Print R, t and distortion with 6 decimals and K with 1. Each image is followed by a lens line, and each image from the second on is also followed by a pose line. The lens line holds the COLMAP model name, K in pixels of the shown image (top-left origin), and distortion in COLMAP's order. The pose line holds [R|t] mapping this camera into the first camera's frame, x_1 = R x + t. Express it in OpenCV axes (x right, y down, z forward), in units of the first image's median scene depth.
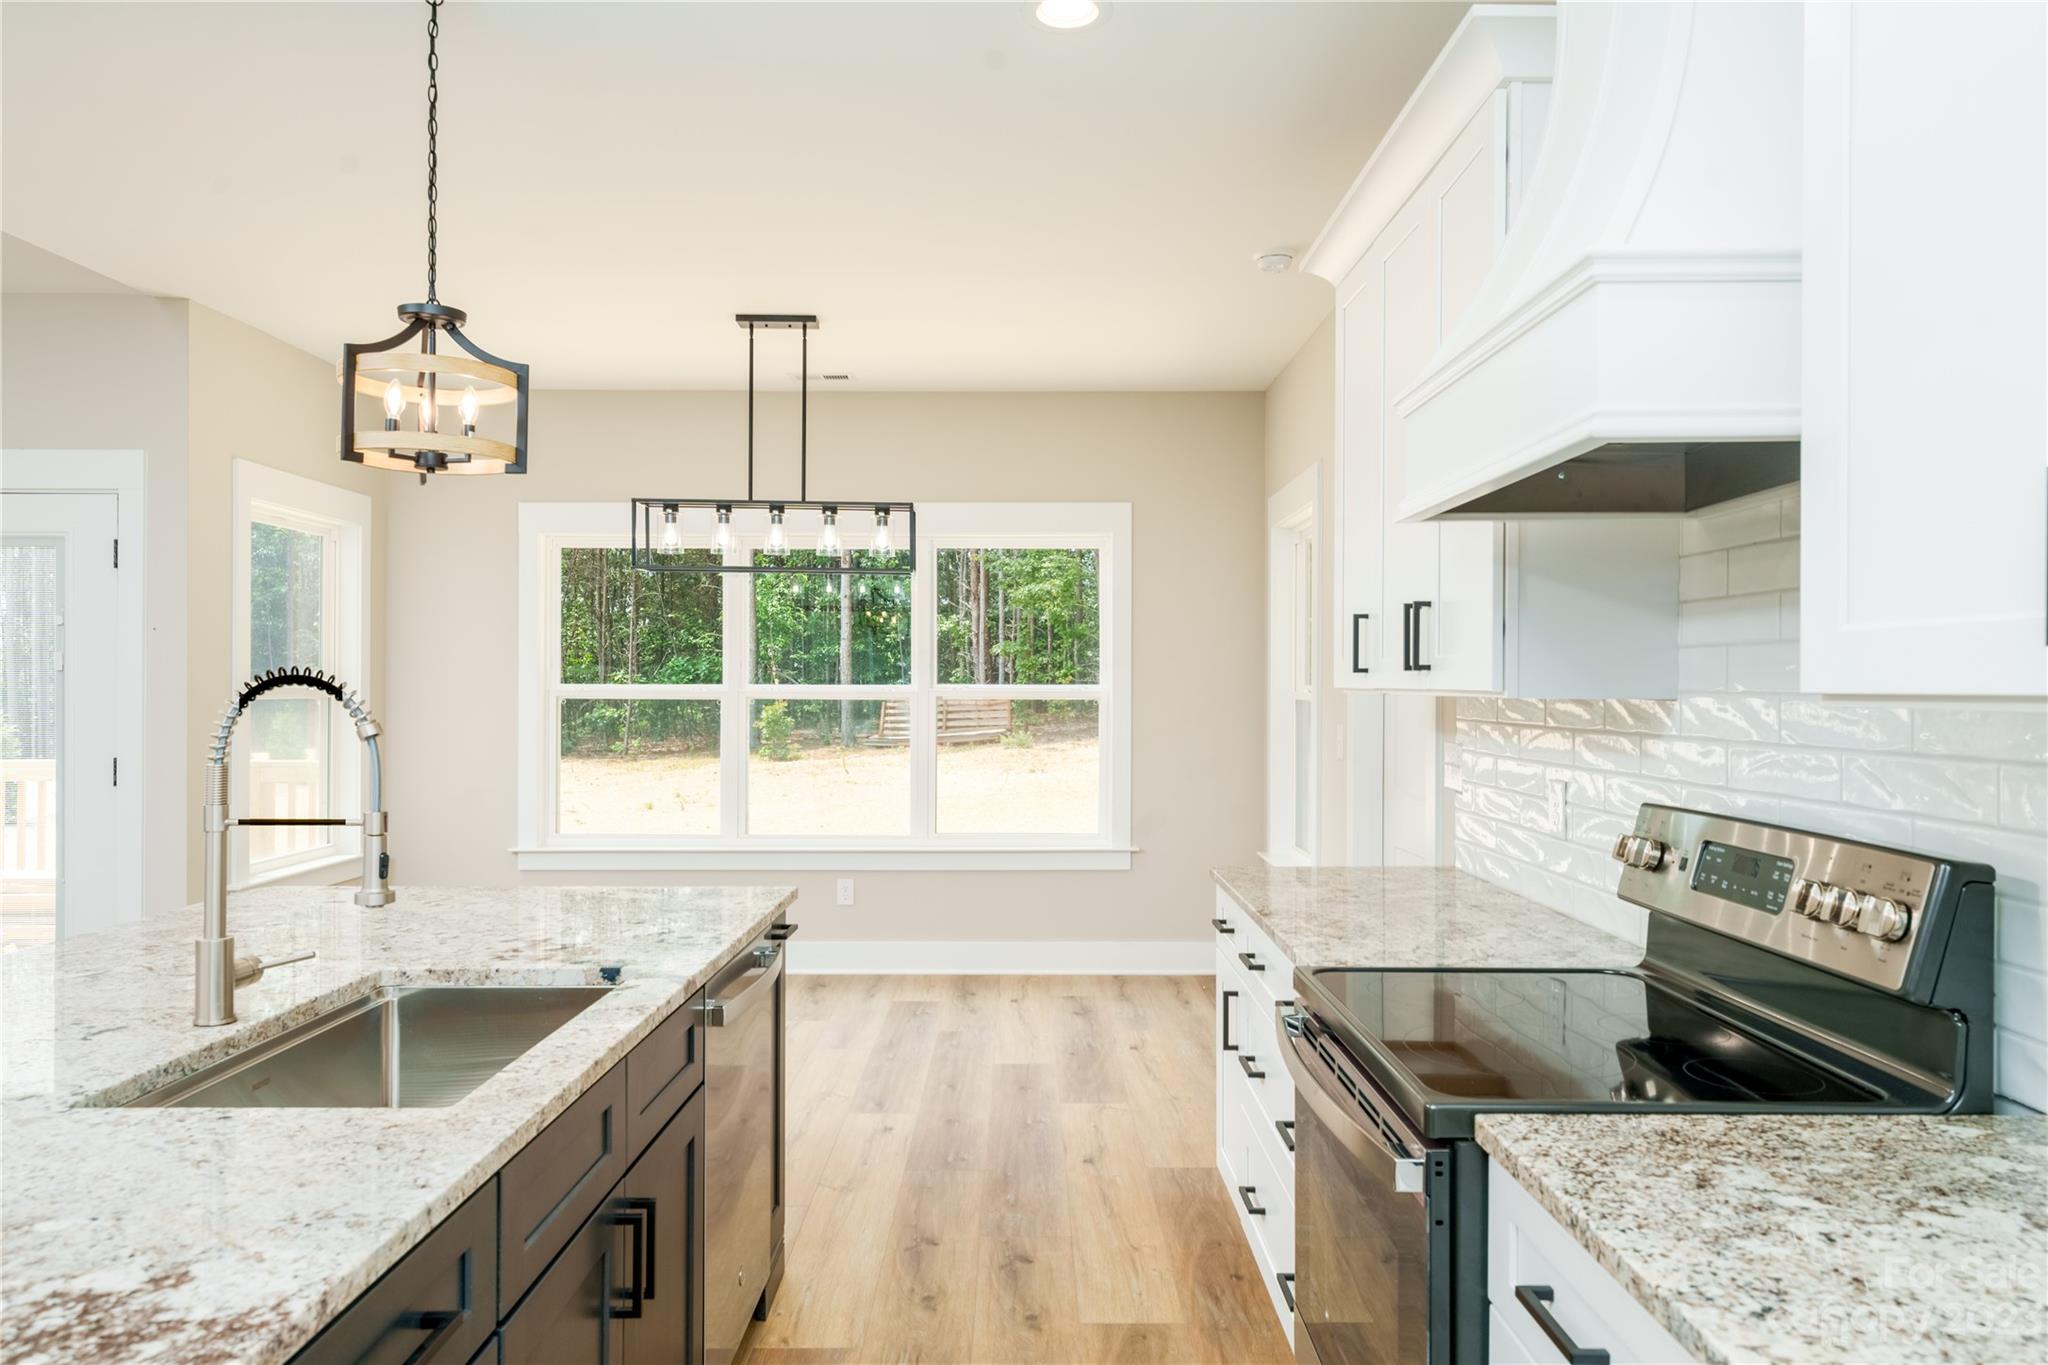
lens RADIAL K [[1364.9, 0, 1015.5], [0, 1364.9, 678.6], [0, 0, 1]] dist [0.004812, -0.001567]
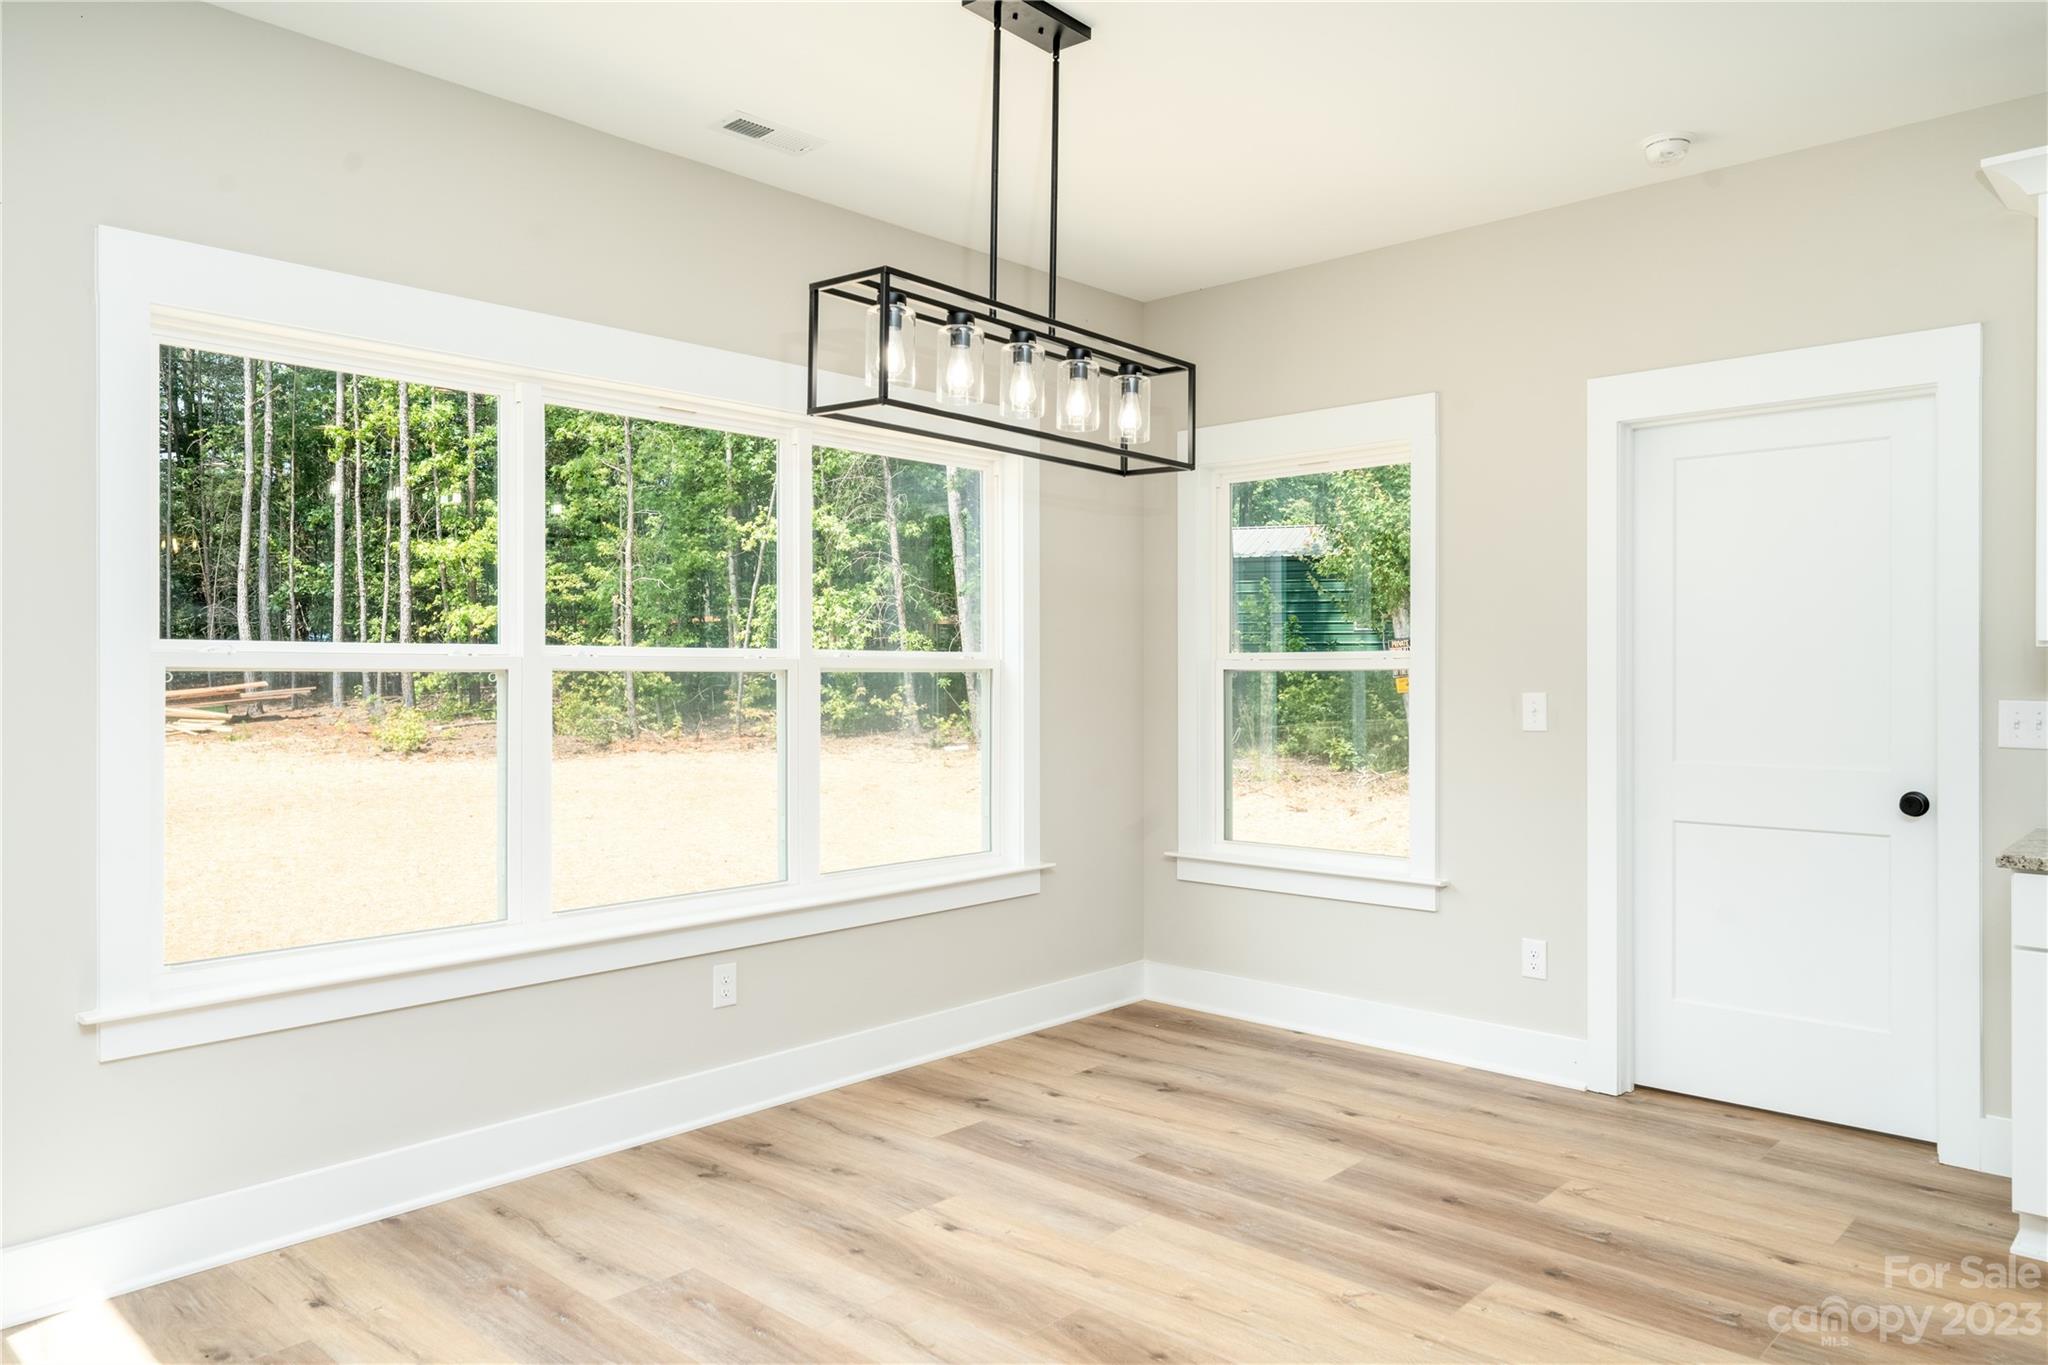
lens RADIAL K [[1364.9, 0, 1015.5], [0, 1364.9, 678.6], [0, 0, 1]] dist [0.004812, -0.001567]
pose [[0.681152, -0.005207, 0.732124, -0.659864], [-0.000873, 0.999968, 0.007924, 0.018015], [-0.732142, -0.006037, 0.681125, 0.658769]]
